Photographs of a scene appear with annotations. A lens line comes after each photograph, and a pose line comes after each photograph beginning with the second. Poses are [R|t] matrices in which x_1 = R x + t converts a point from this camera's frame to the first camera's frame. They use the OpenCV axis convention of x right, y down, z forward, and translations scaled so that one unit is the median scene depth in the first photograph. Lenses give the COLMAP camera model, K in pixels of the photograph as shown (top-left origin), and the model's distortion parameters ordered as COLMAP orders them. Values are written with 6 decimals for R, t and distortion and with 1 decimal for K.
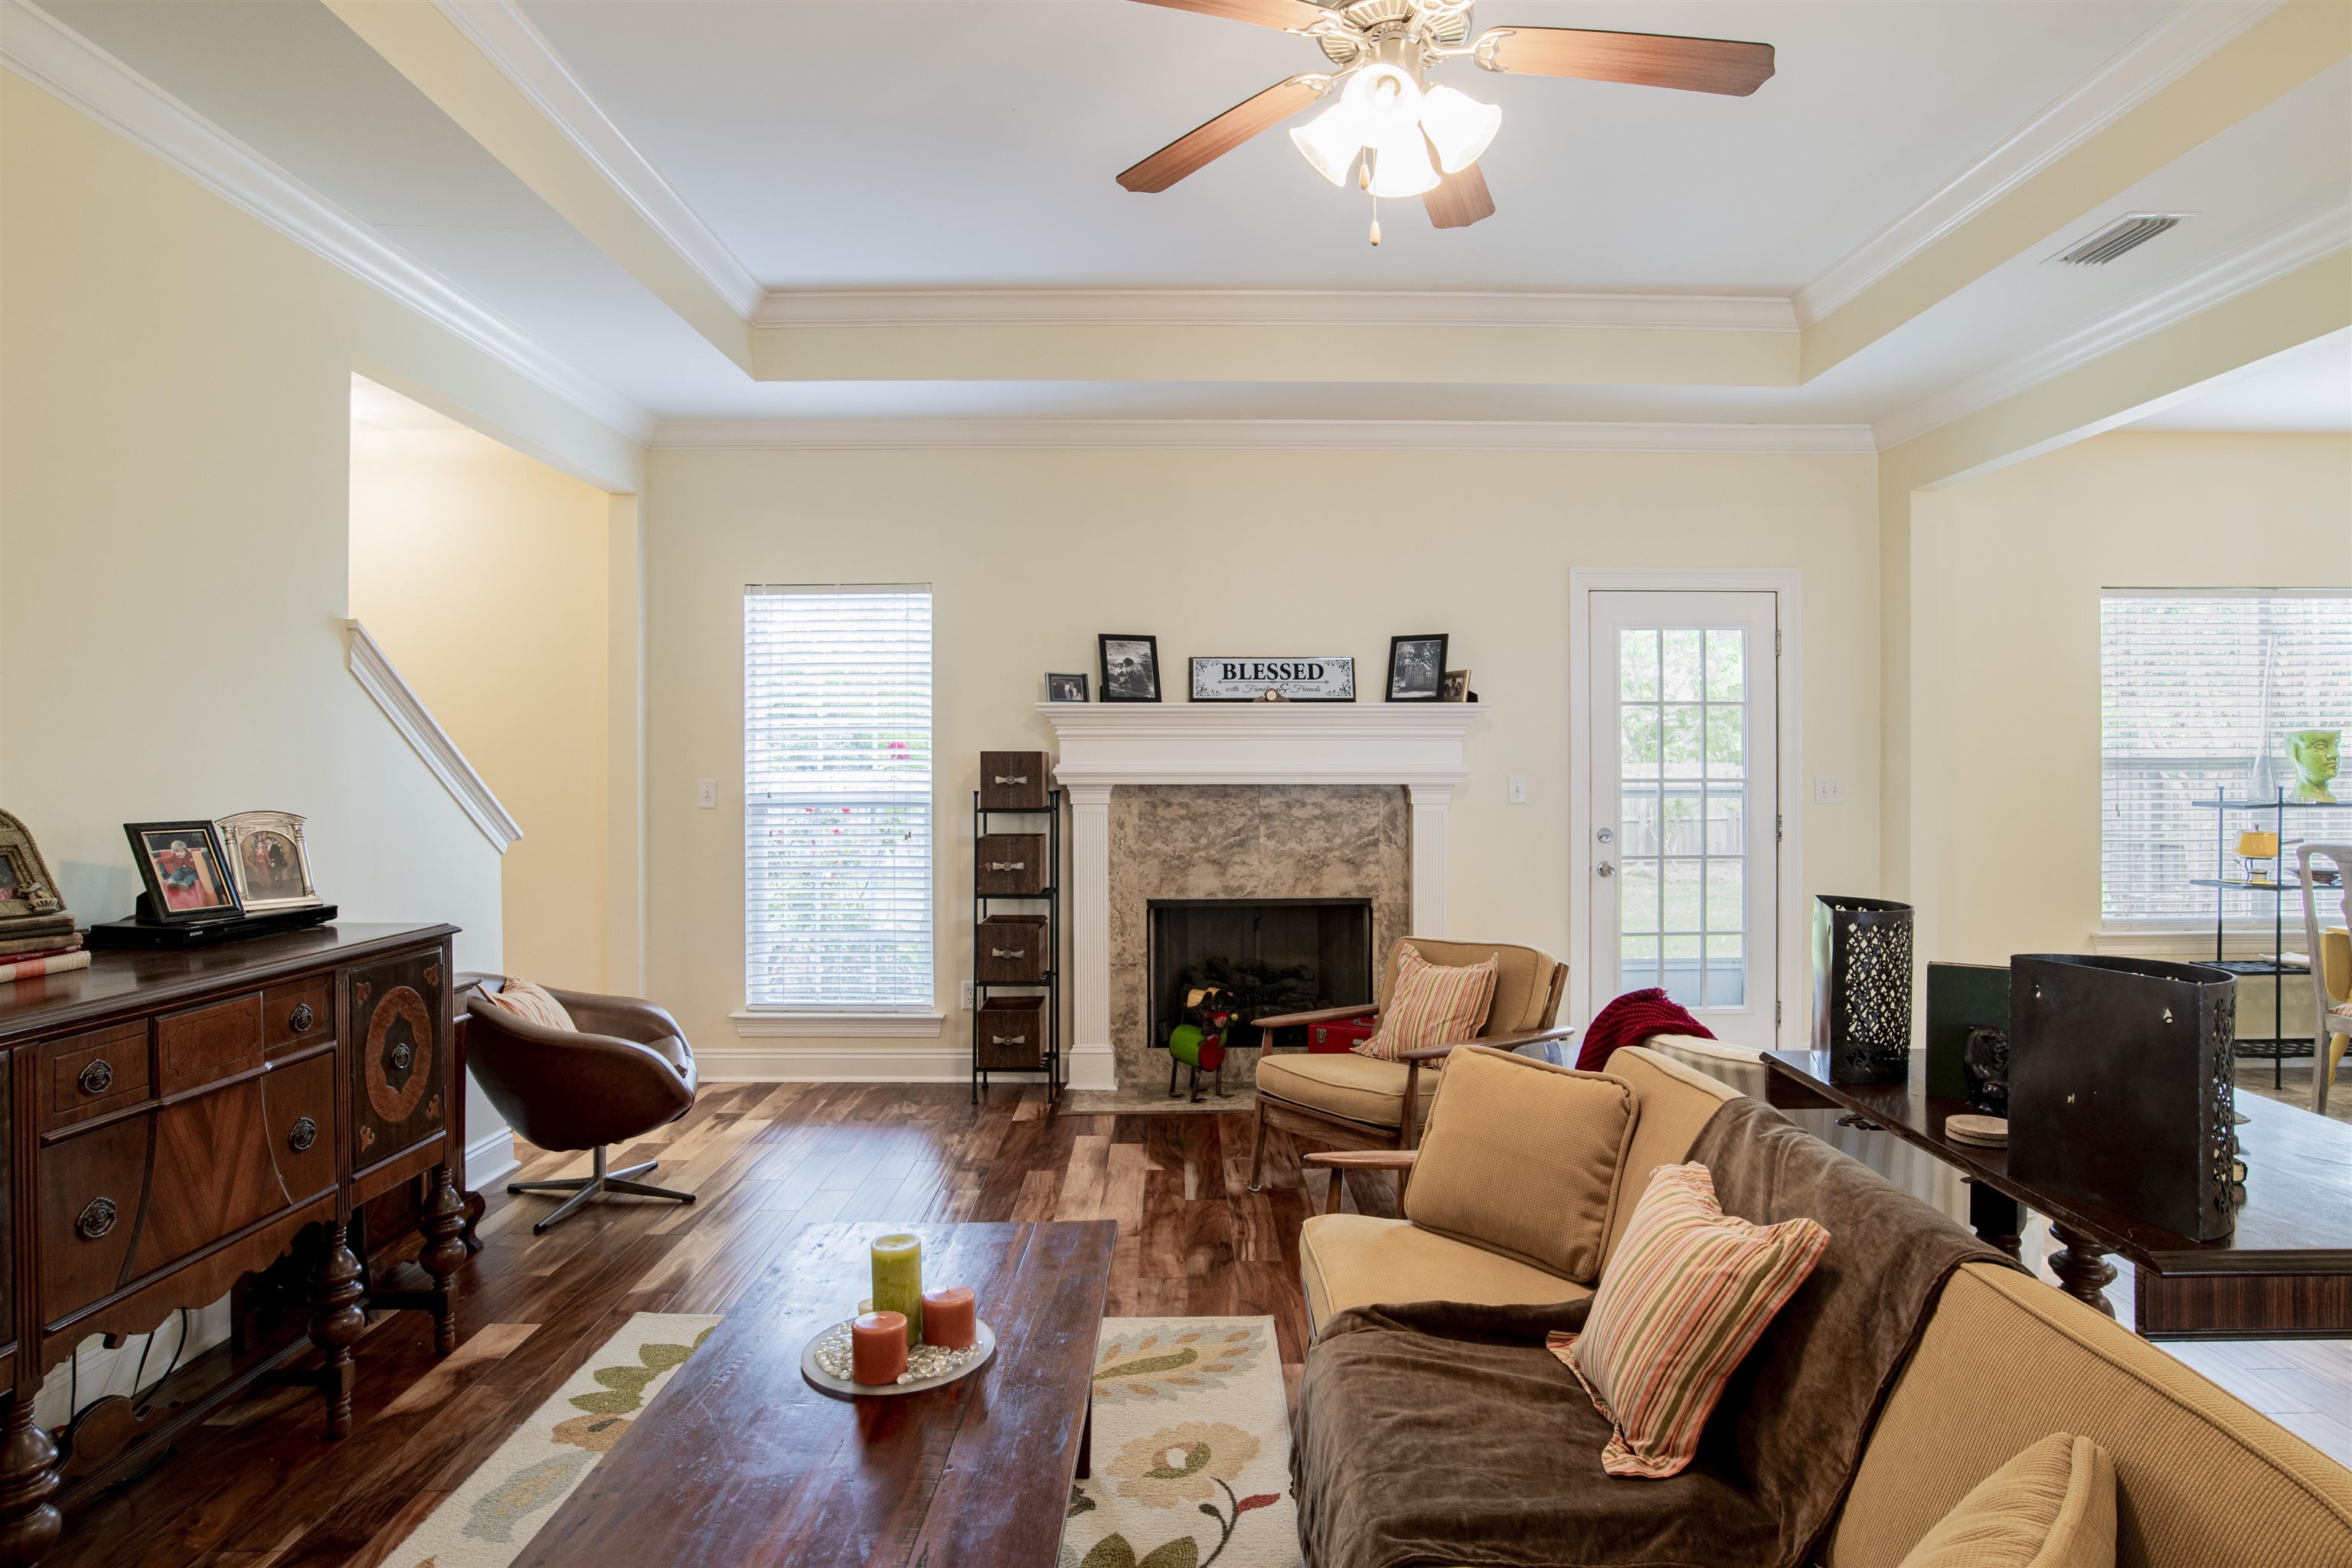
lens RADIAL K [[1354.8, 0, 1178.1], [0, 1354.8, 758.4], [0, 0, 1]] dist [-0.049864, 0.002552]
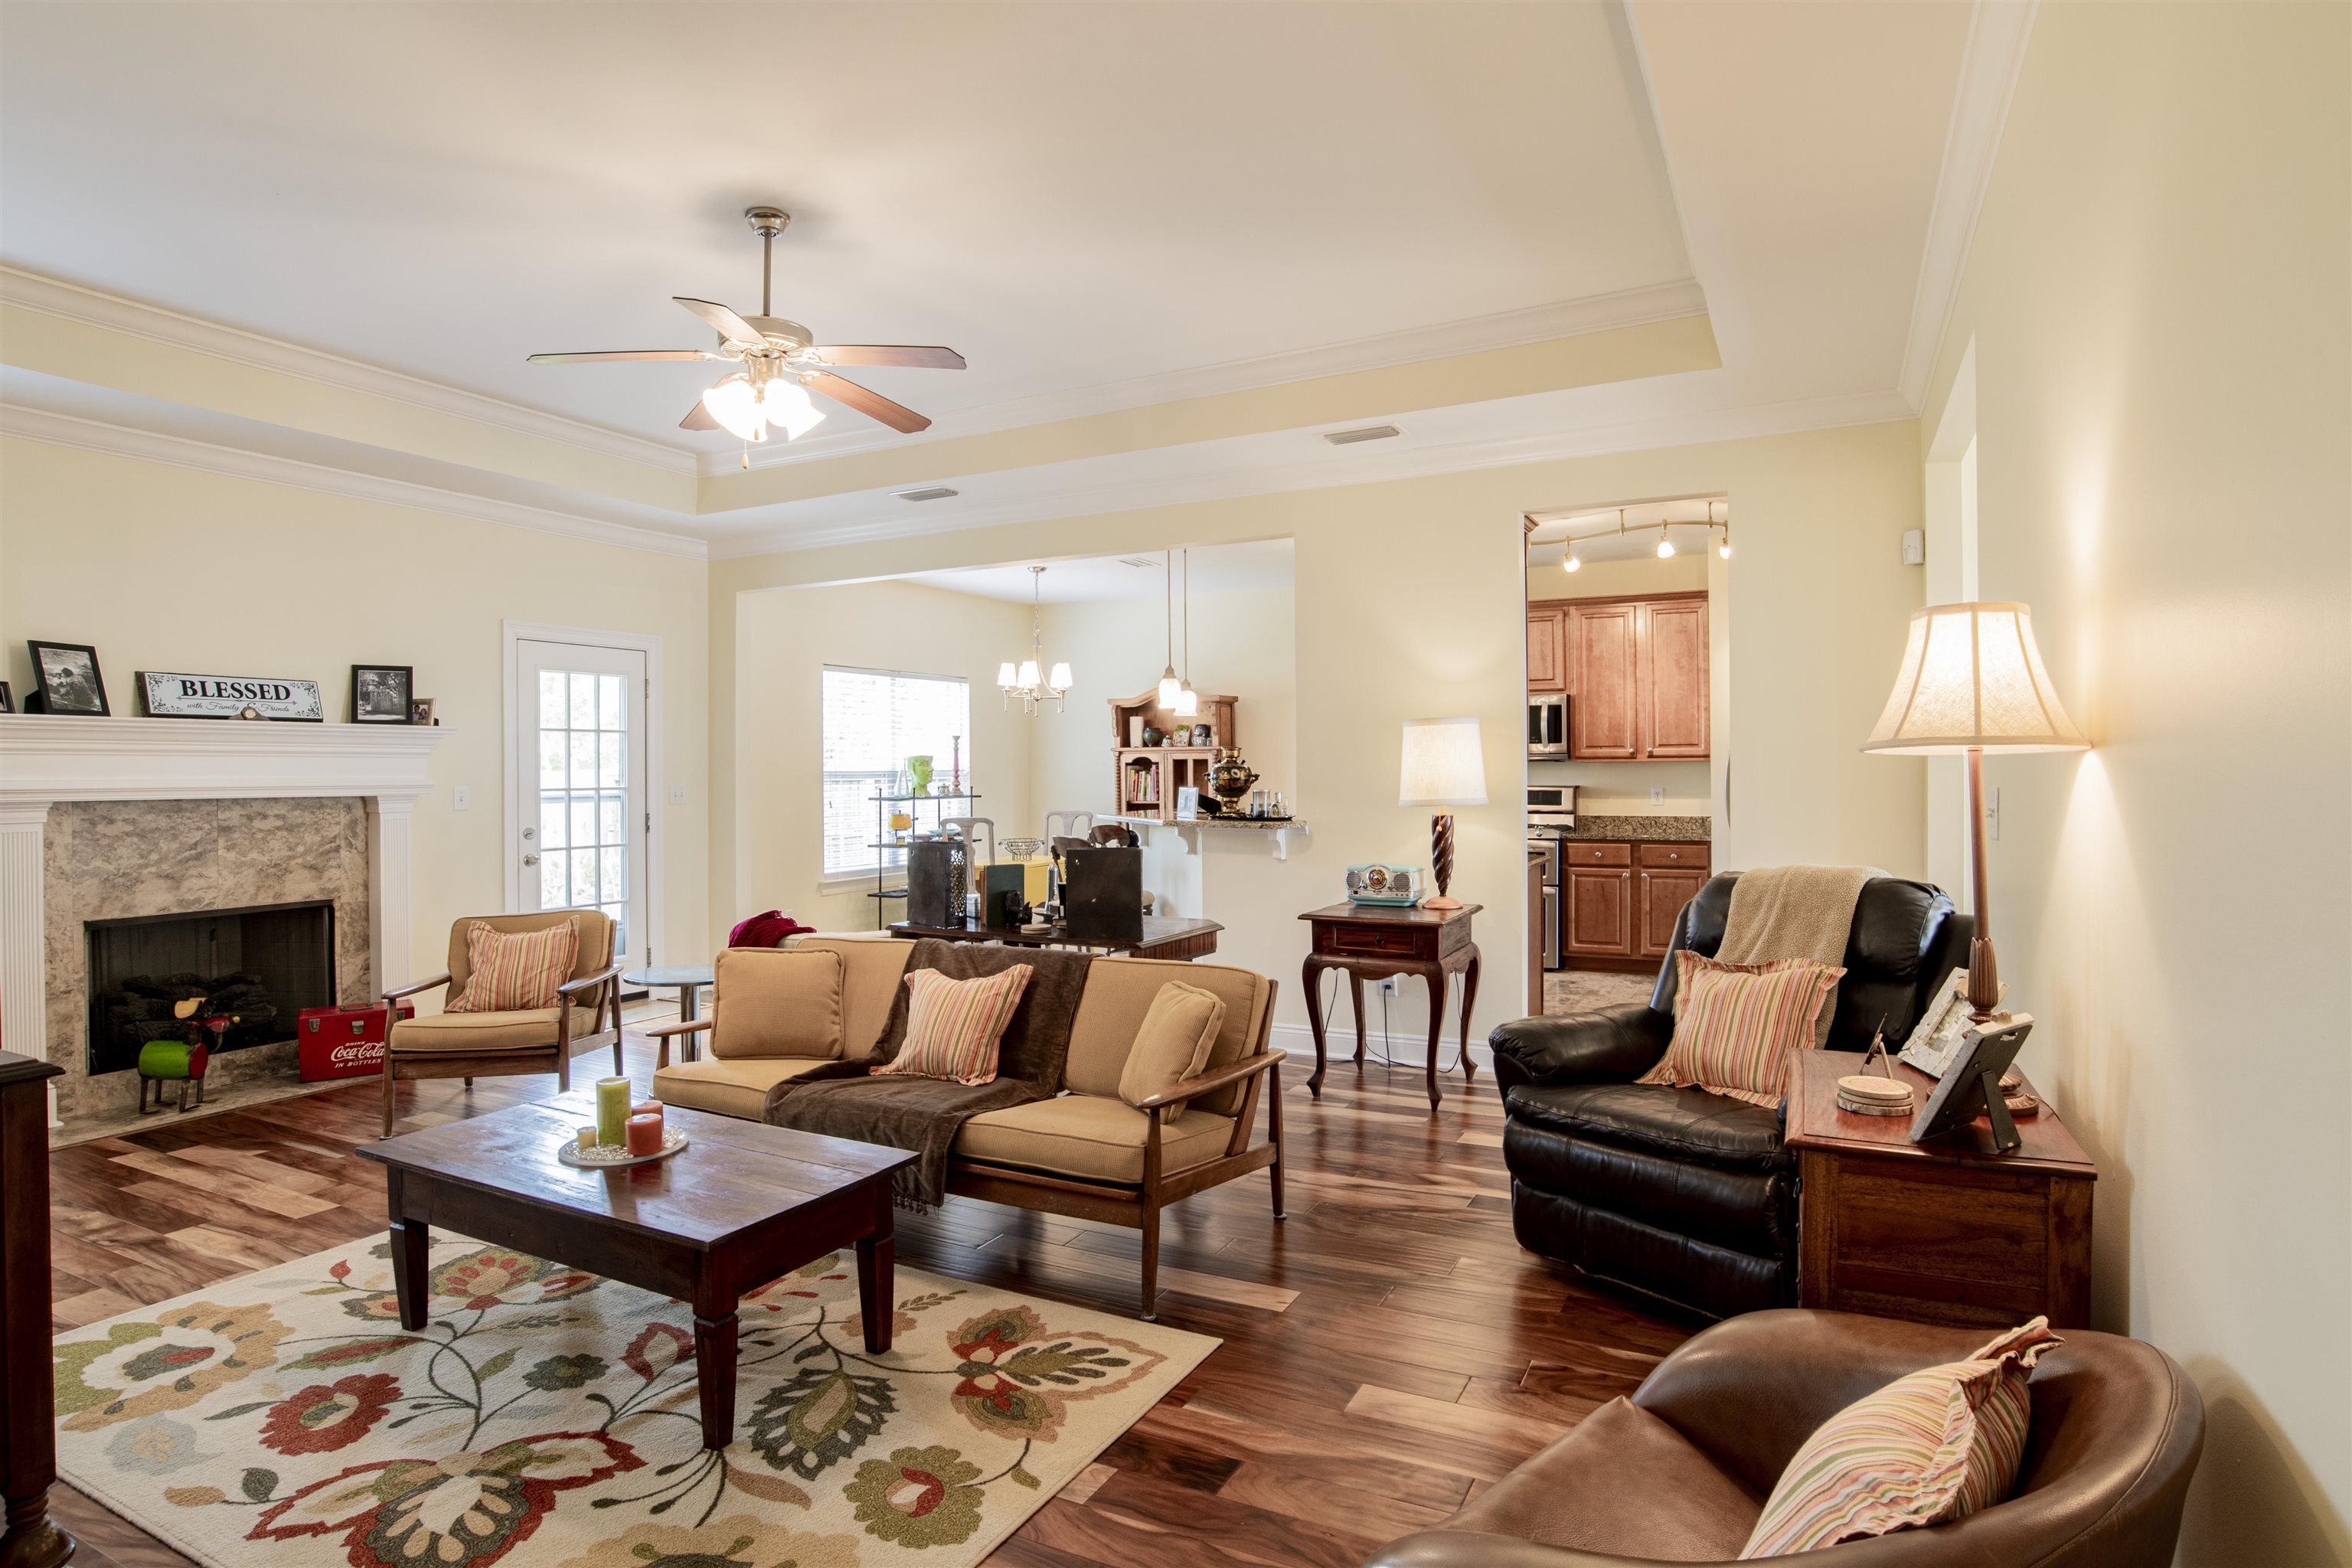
lens RADIAL K [[1234.1, 0, 1248.8], [0, 1234.1, 771.8], [0, 0, 1]] dist [-0.059255, 0.017289]
pose [[0.429616, -0.001545, 0.903010, -0.424995], [0.002287, 0.999997, 0.000623, -0.000062], [-0.903009, 0.001797, 0.429618, -0.101267]]
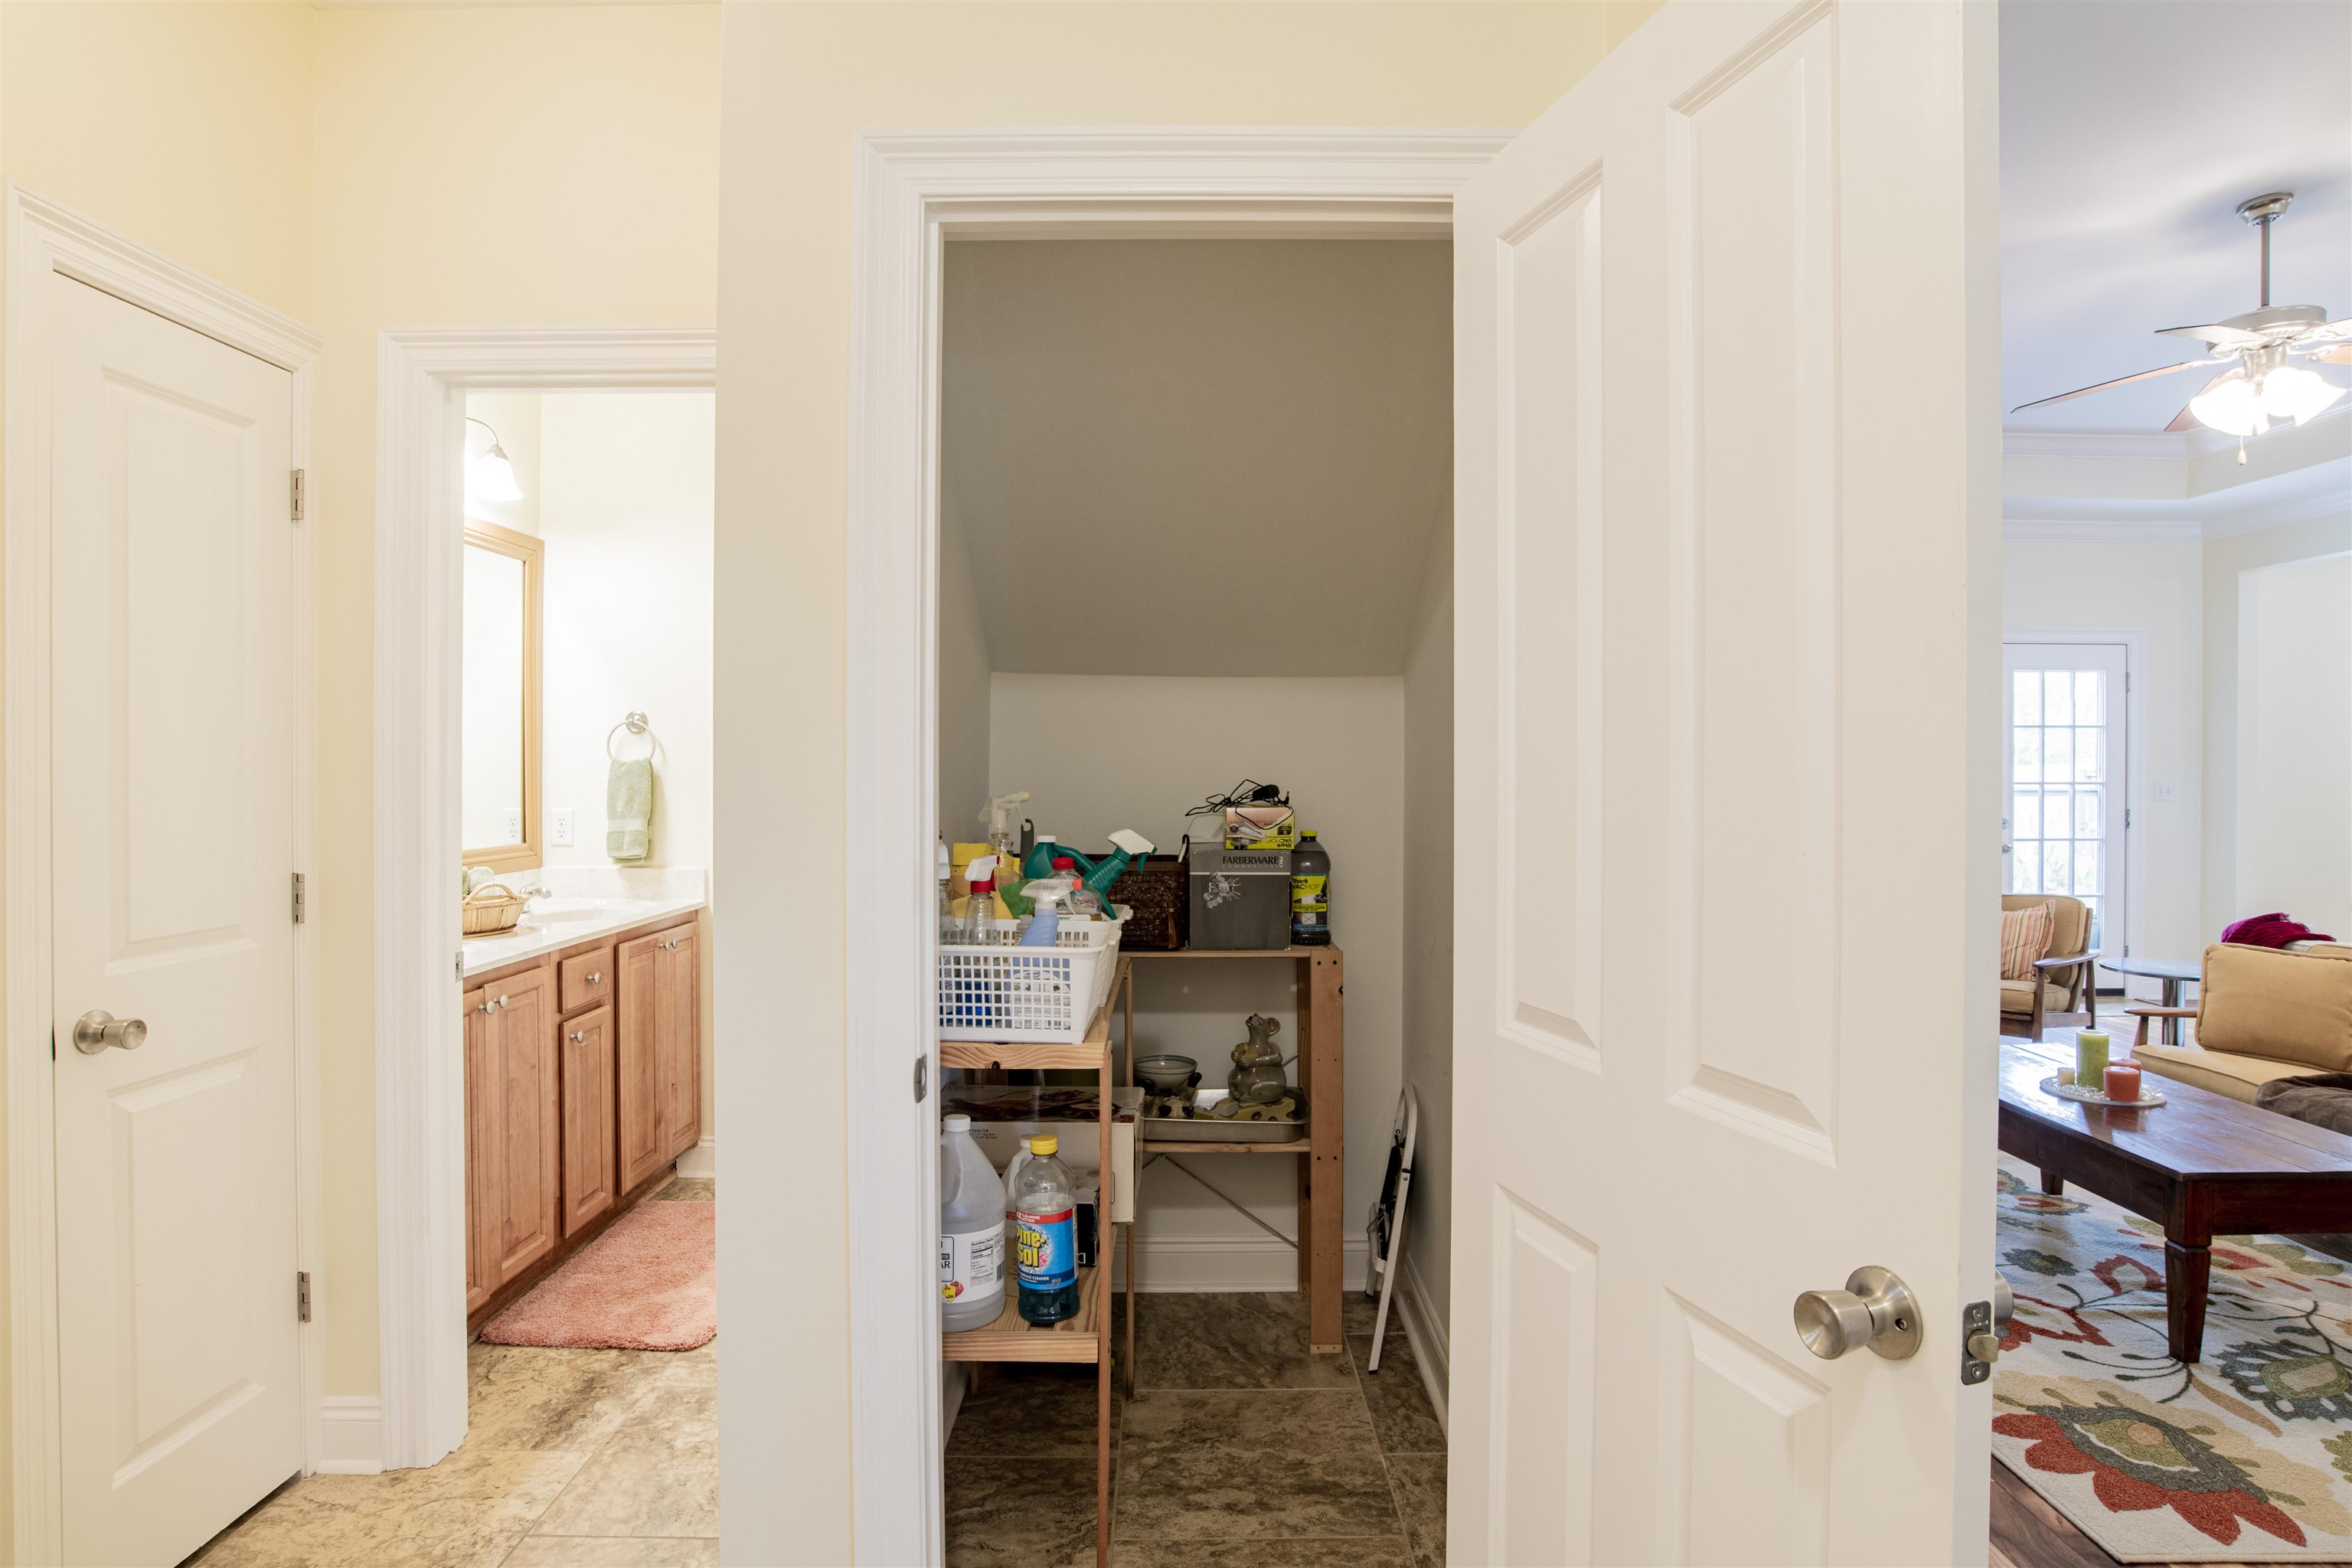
lens RADIAL K [[1226.3, 0, 1172.8], [0, 1226.3, 775.5], [0, 0, 1]] dist [-0.045409, 0.016045]
pose [[0.999993, 0.001695, -0.003213, -0.528381], [-0.001668, 0.999964, 0.008346, -0.000244], [0.003227, -0.008340, 0.999960, -0.227868]]
